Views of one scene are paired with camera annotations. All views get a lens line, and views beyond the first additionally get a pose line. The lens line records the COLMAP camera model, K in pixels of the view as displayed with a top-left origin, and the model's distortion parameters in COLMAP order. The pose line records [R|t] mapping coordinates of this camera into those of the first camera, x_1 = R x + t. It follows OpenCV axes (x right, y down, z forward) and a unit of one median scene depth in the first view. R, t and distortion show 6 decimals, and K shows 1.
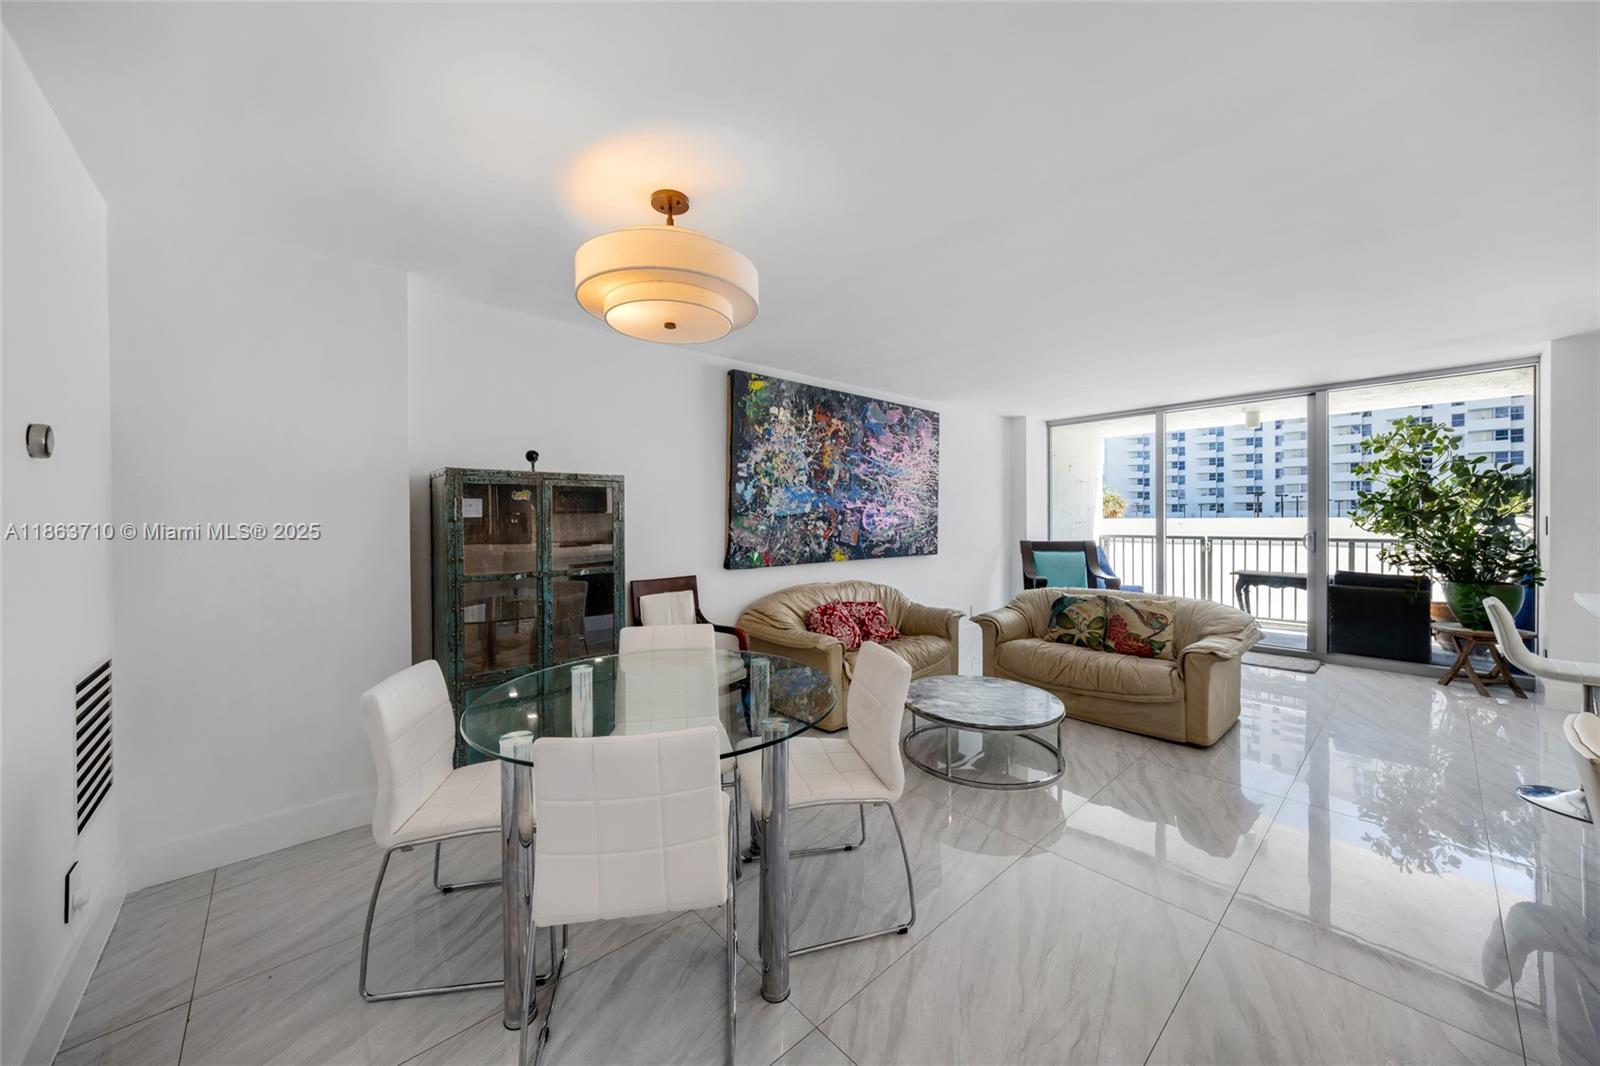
lens RADIAL K [[567.7, 0, 797.5], [0, 567.7, 517.6], [0, 0, 1]] dist [0.046439, 0.000032]
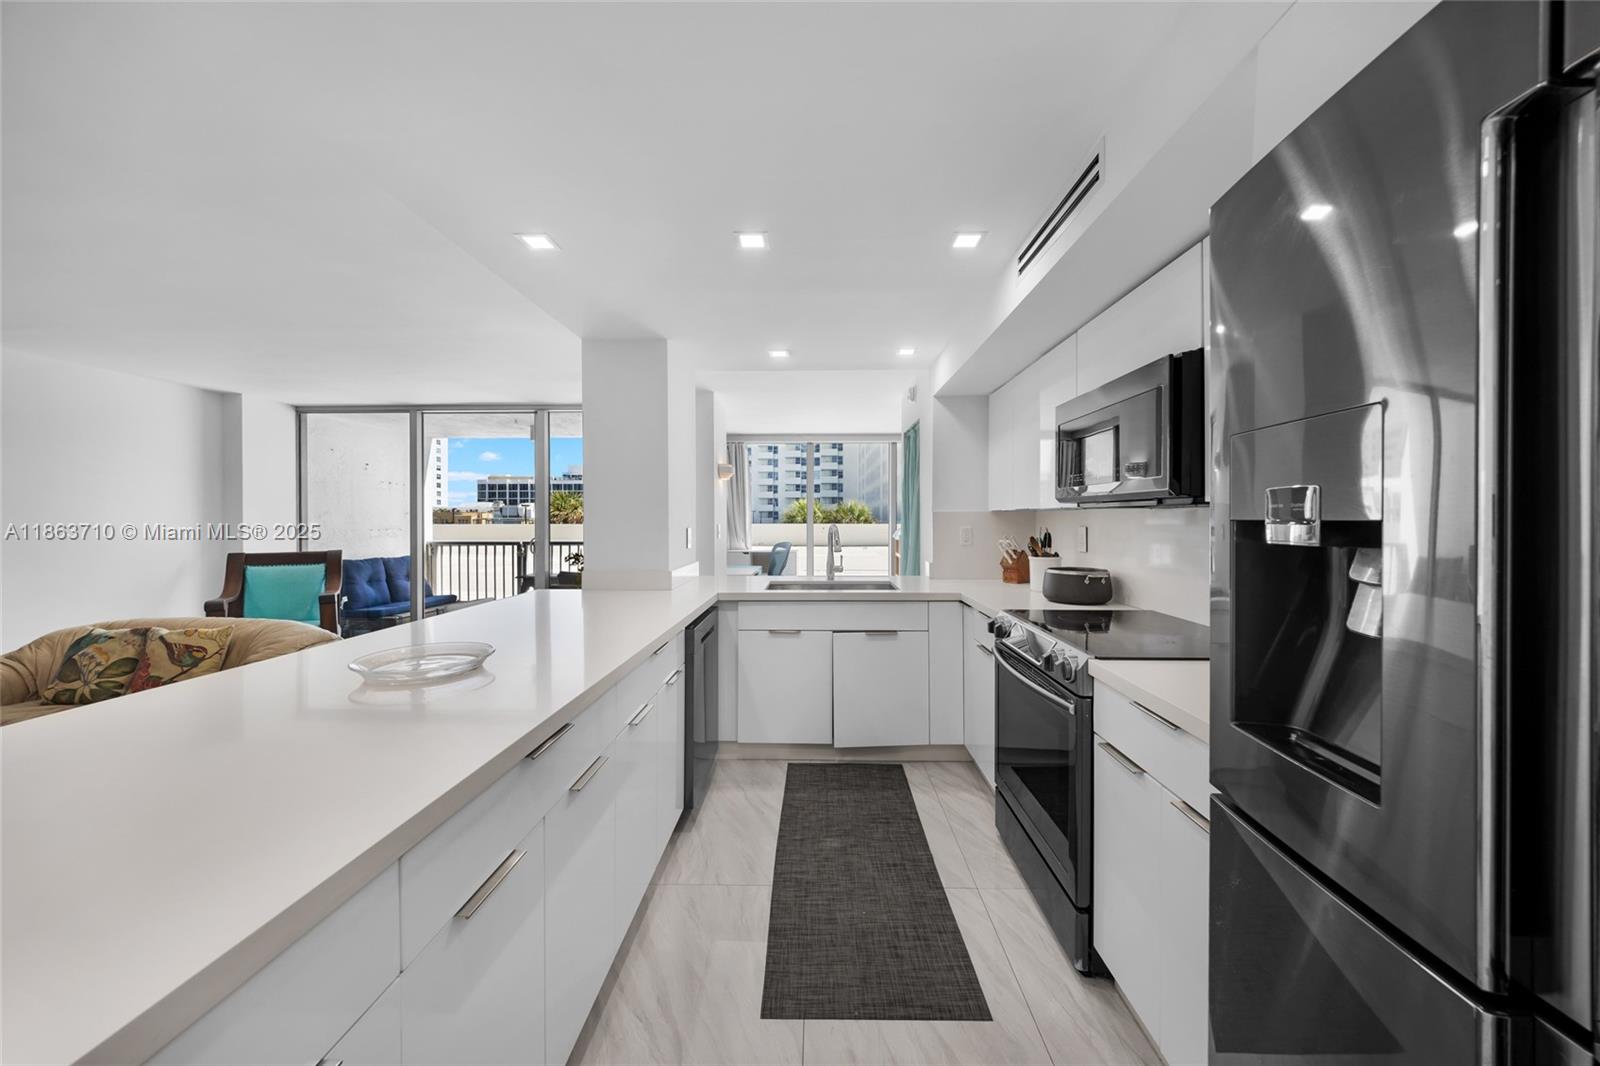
lens RADIAL K [[553.9, 0, 797.7], [0, 553.9, 523.6], [0, 0, 1]] dist [0.016638, -0.000182]
pose [[0.697230, 0.002381, 0.716844, 0.534450], [-0.003700, 0.999993, 0.000278, -0.003680], [-0.716838, -0.002846, 0.697234, -0.108106]]
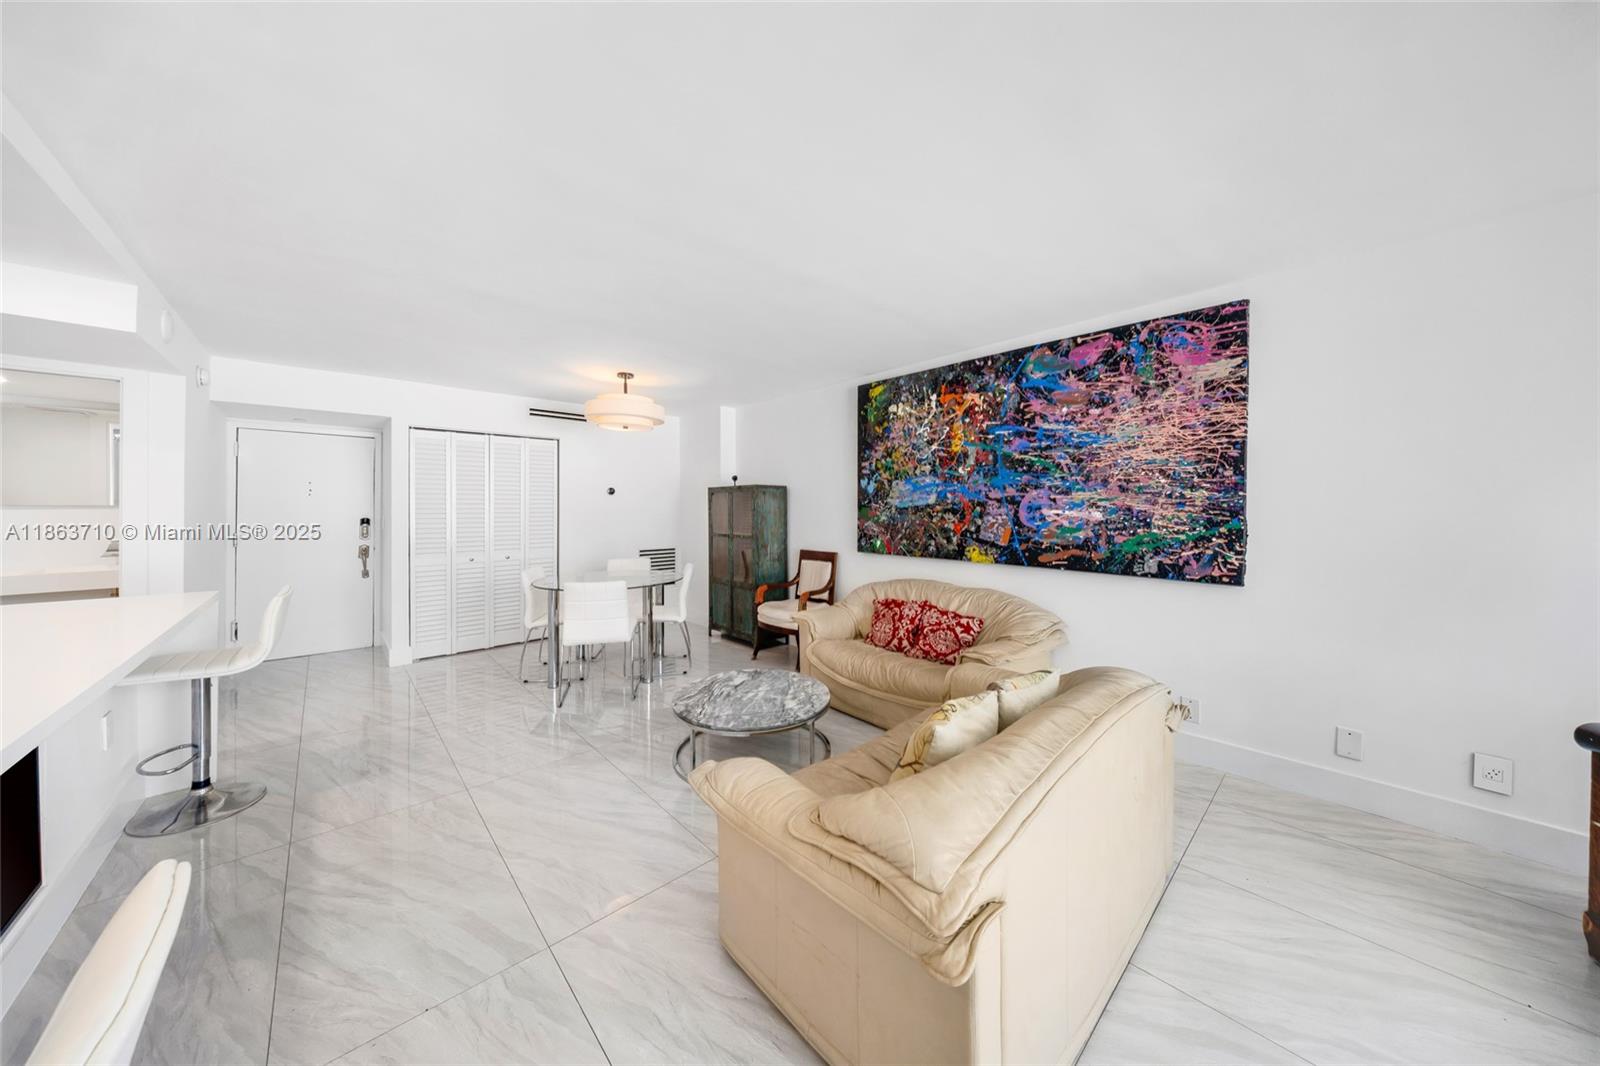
lens RADIAL K [[511.0, 0, 801.1], [0, 511.0, 505.3], [0, 0, 1]] dist [-0.000757, 0.000002]
pose [[0.013764, 0.002343, -0.999903, 0.843712], [0.000132, 0.999997, 0.002345, -0.008541], [0.999905, -0.000164, 0.013763, 0.753930]]
